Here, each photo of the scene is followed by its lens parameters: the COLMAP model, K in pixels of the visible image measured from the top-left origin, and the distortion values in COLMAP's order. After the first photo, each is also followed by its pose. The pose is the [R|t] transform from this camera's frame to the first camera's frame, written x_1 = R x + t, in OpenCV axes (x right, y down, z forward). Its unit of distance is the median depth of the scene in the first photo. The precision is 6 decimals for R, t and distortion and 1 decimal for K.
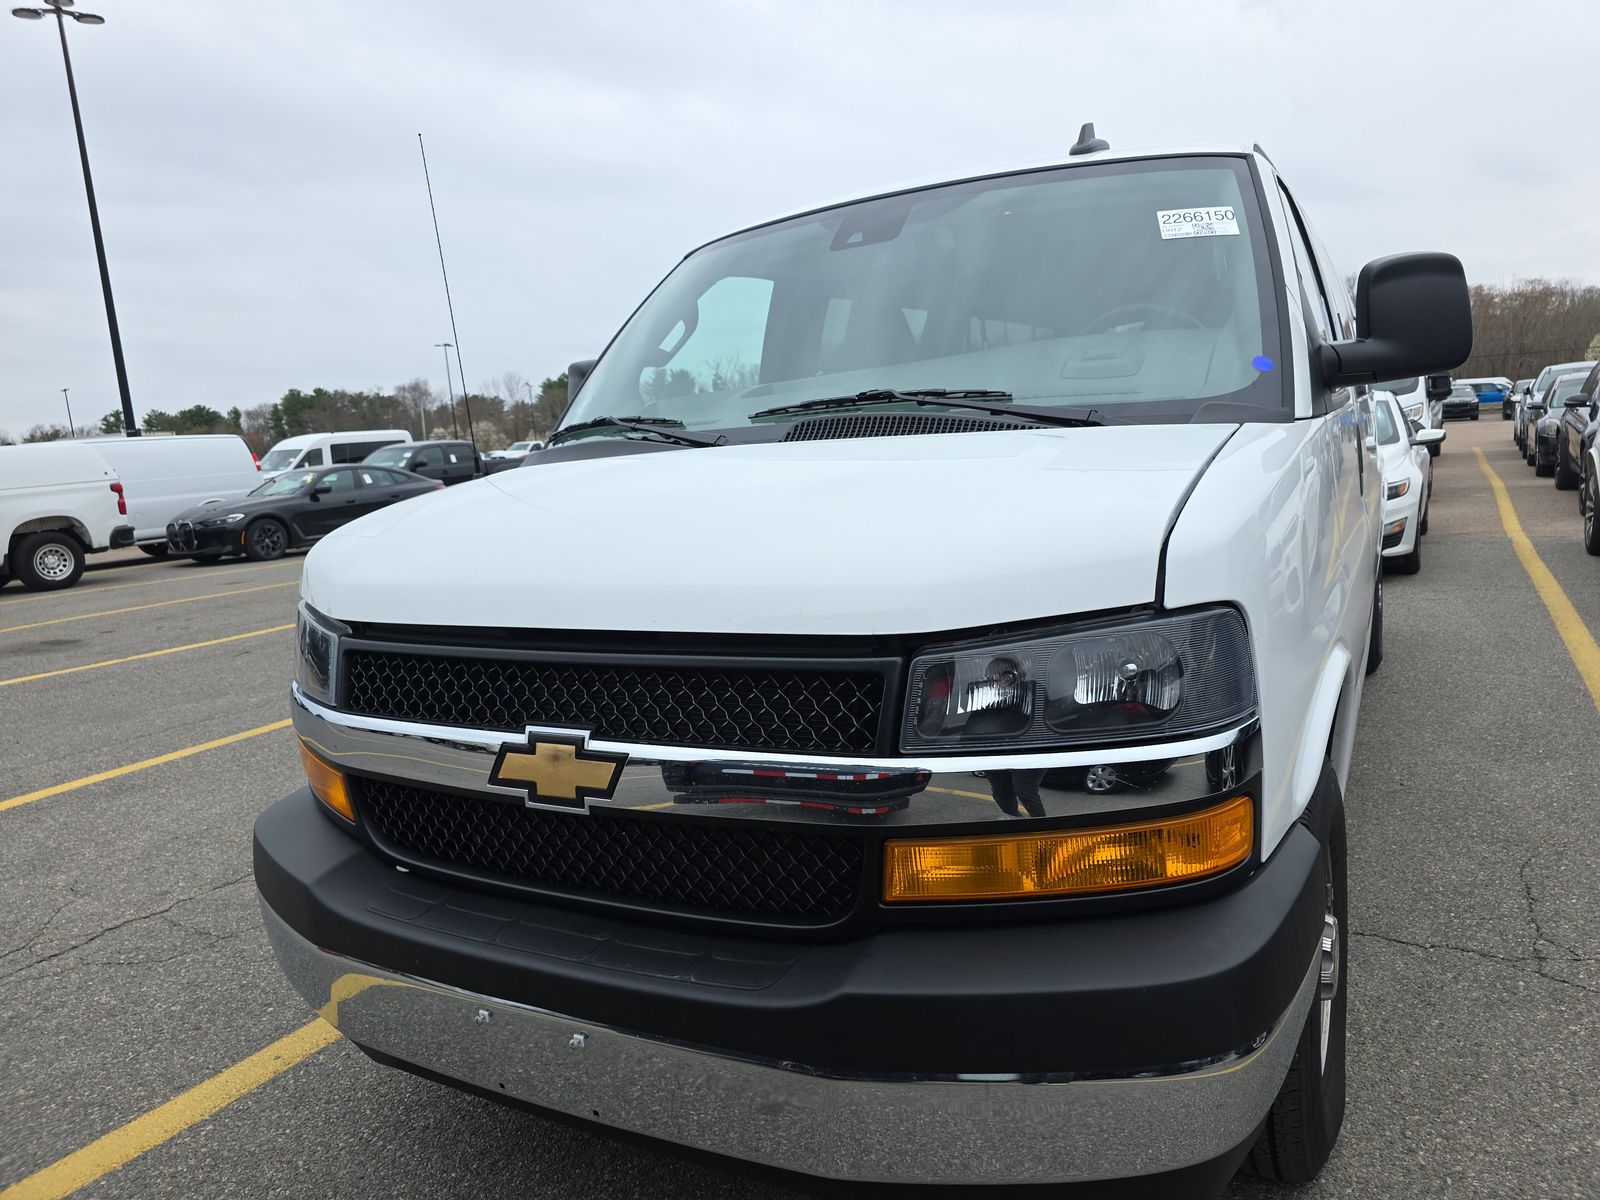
lens RADIAL K [[1071.1, 0, 800.0], [0, 1071.1, 600.0], [0, 0, 1]] dist [0.047836, -0.018645]
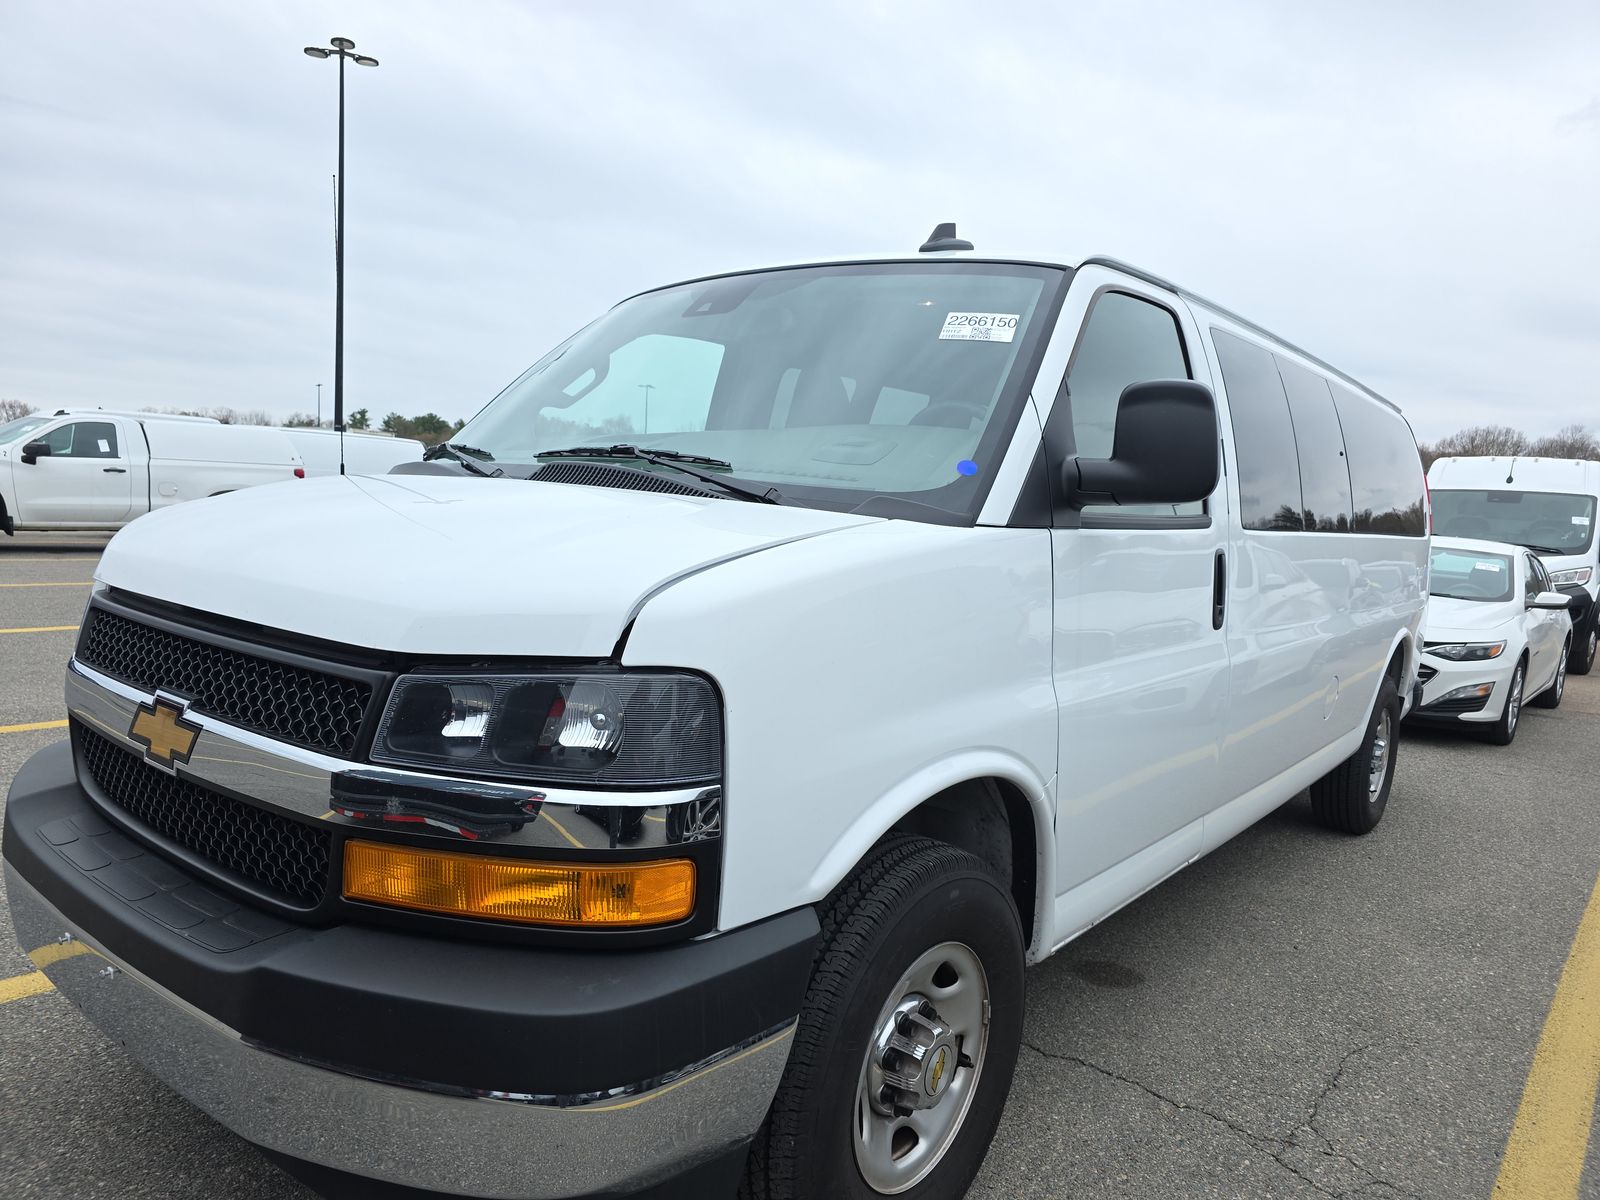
lens RADIAL K [[1053.5, 0, 801.6], [0, 1053.5, 628.7], [0, 0, 1]] dist [0.086962, -0.045337]
pose [[0.973964, 0.155953, -0.164537, 0.415112], [-0.161571, 0.986632, -0.021244, -0.020822], [0.159025, 0.047275, 0.986142, 0.002173]]
